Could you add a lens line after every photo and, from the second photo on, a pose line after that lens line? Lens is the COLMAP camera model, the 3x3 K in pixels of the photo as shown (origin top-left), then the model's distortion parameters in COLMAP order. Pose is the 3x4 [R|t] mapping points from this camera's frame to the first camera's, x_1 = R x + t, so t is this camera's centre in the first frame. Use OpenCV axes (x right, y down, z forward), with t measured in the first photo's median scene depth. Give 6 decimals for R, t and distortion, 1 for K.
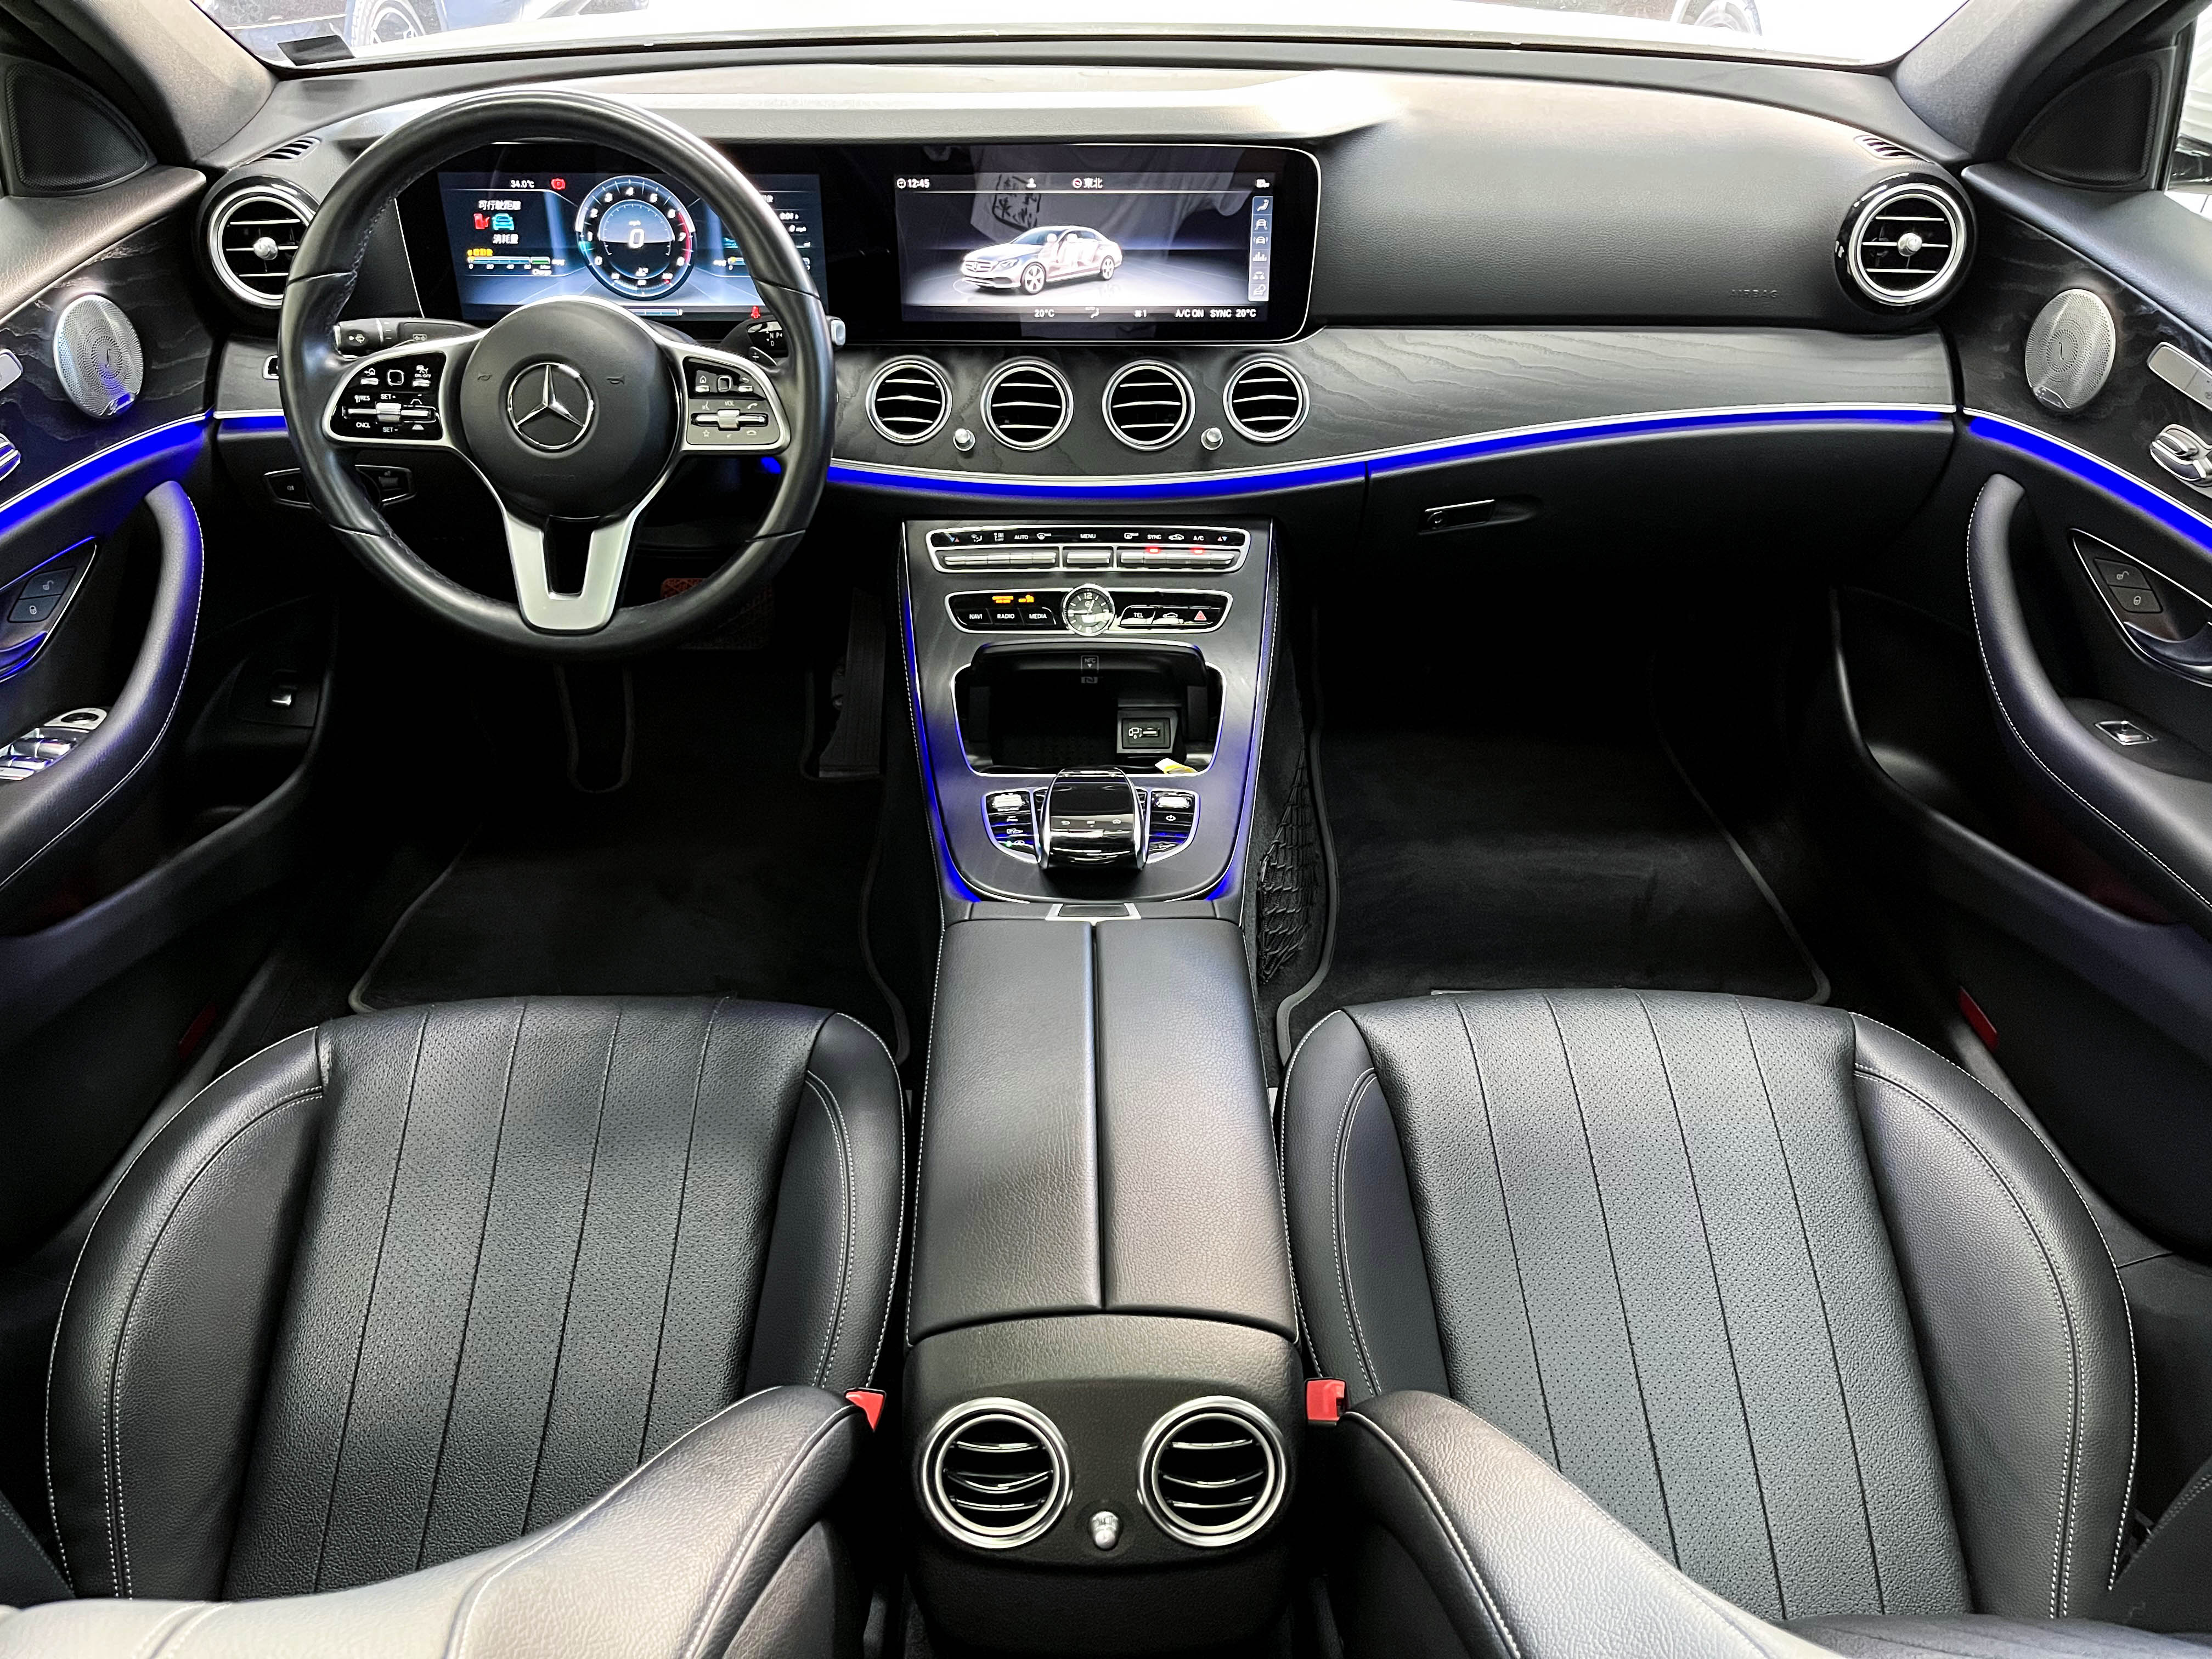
lens RADIAL K [[1740.9, 0, 1105.6], [0, 1740.9, 830.7], [0, 0, 1]] dist [0.027095, 0.001388]
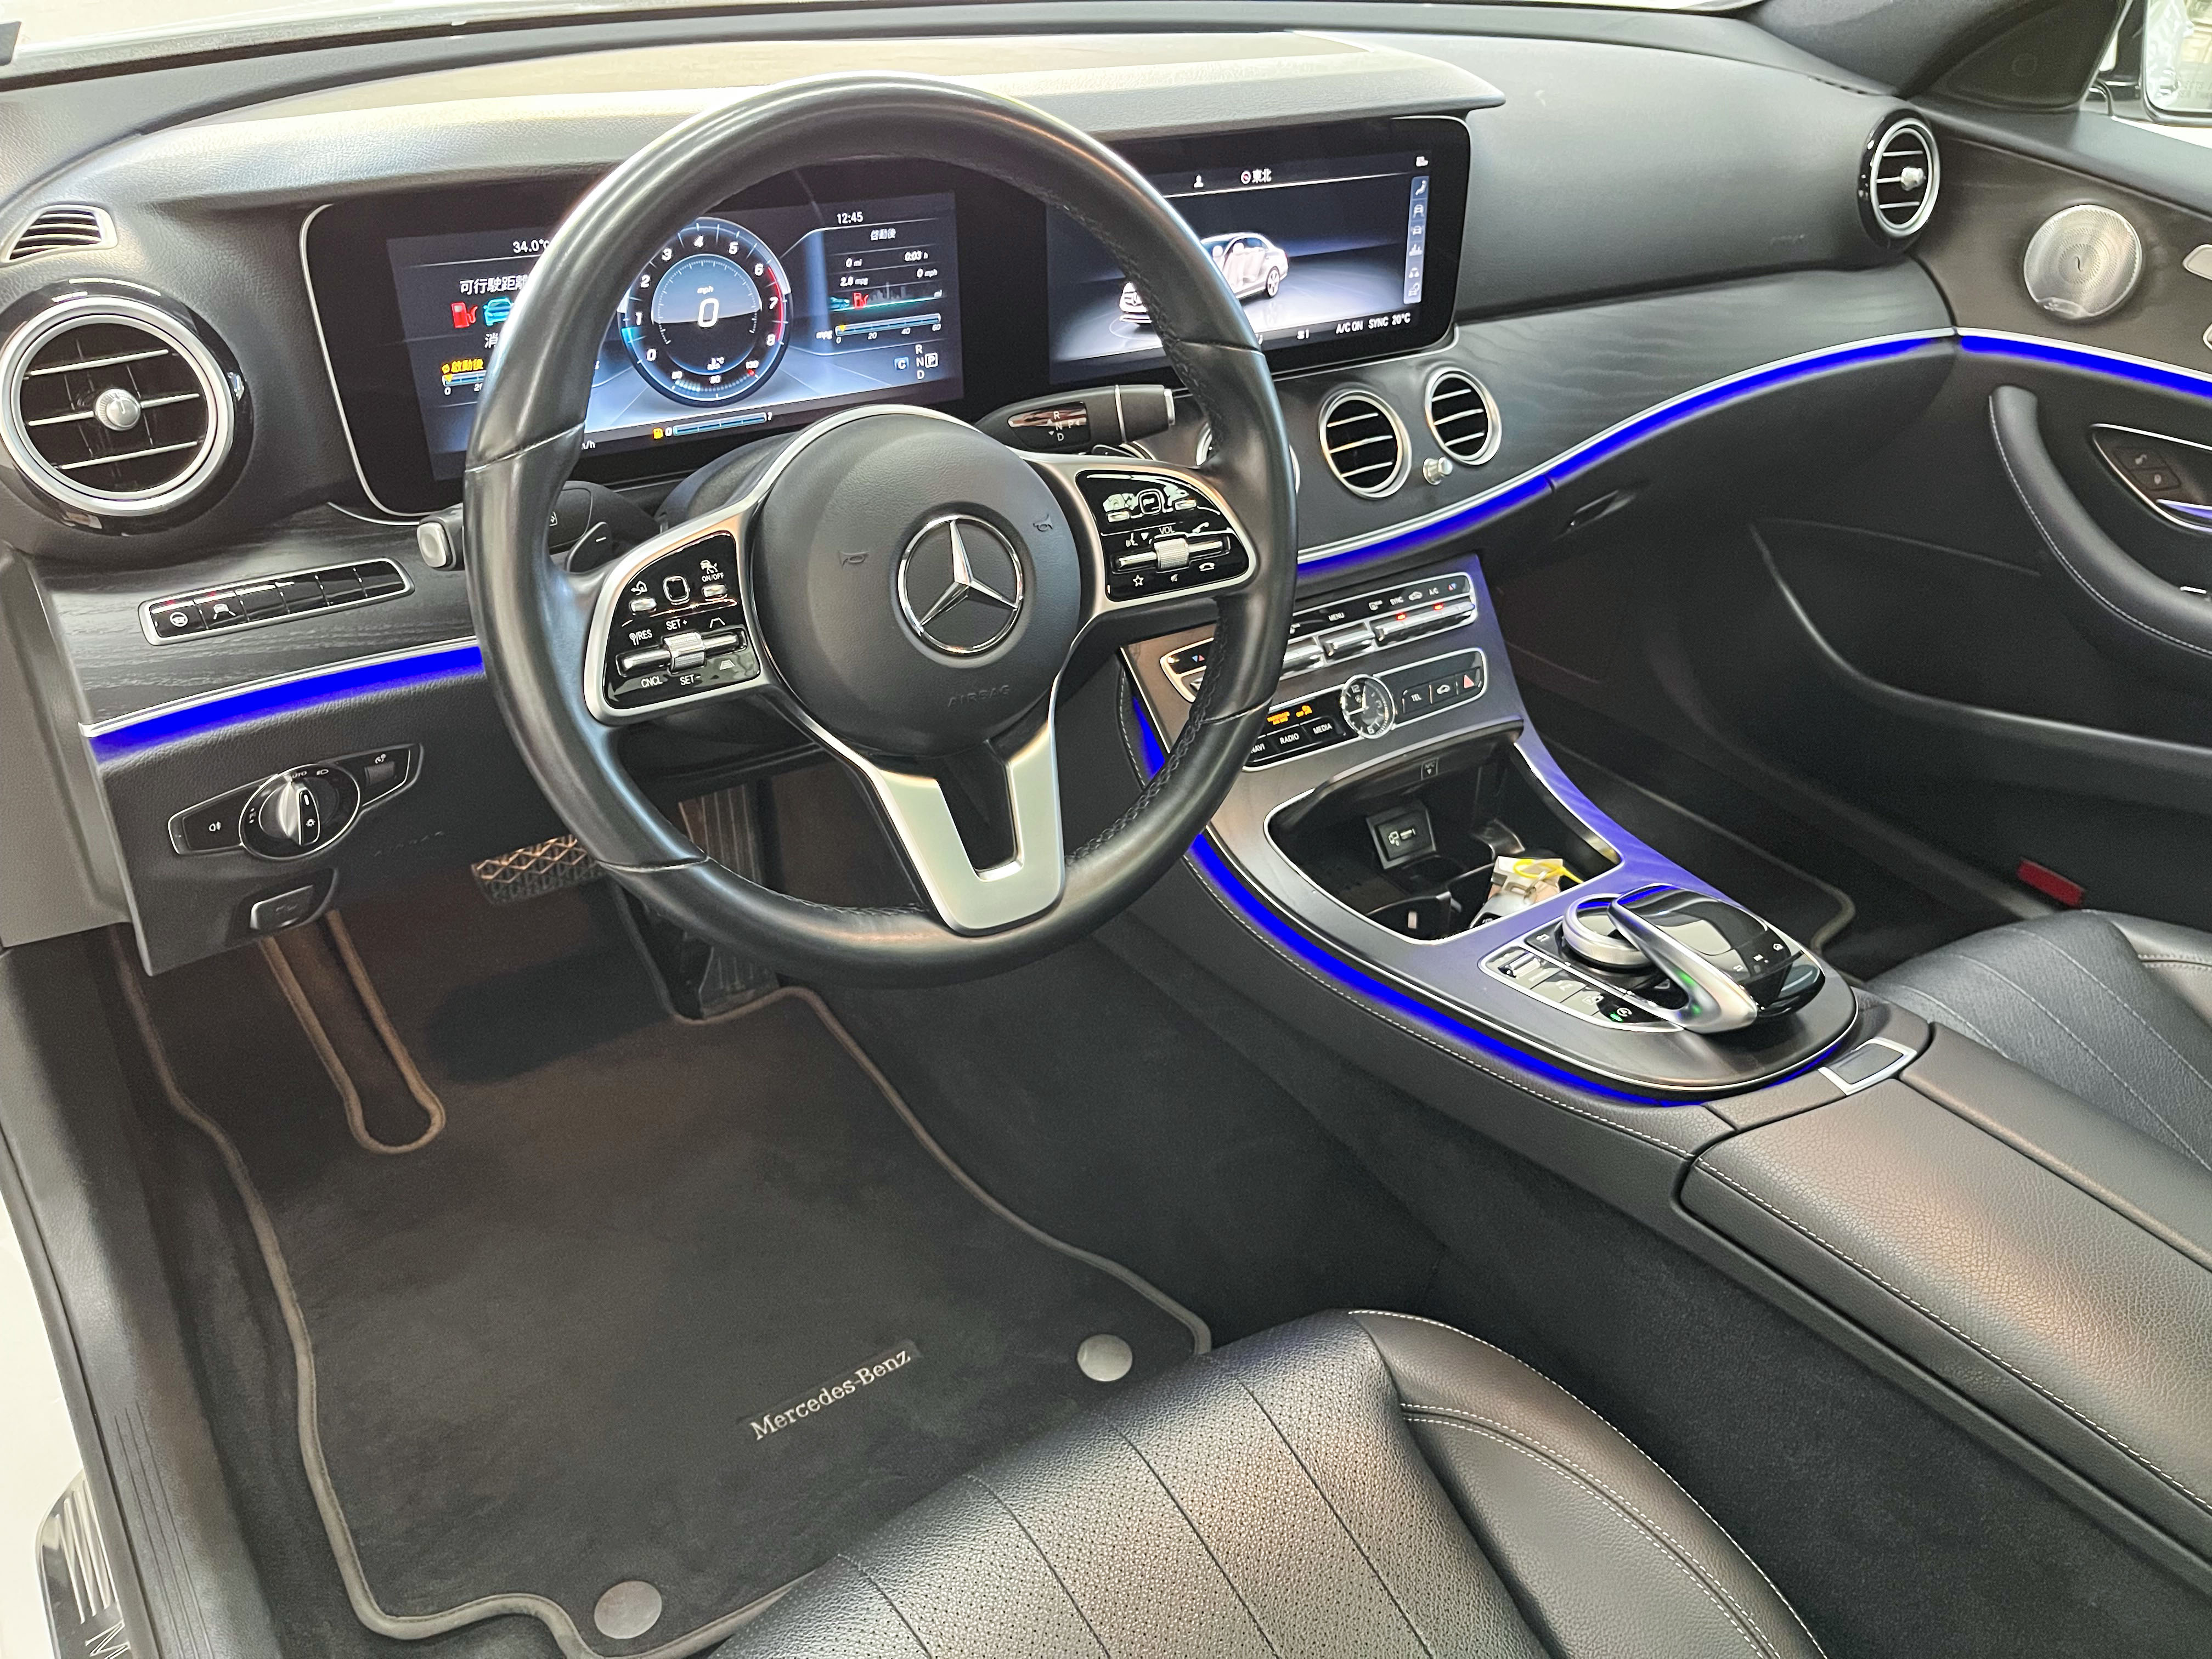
lens RADIAL K [[1740.9, 0, 1109.3], [0, 1740.9, 831.1], [0, 0, 1]] dist [0.027095, 0.001388]
pose [[0.809611, -0.266854, 0.522799, -0.538859], [0.264578, 0.960975, 0.080785, -0.167553], [-0.523954, 0.072916, 0.848620, 0.387799]]
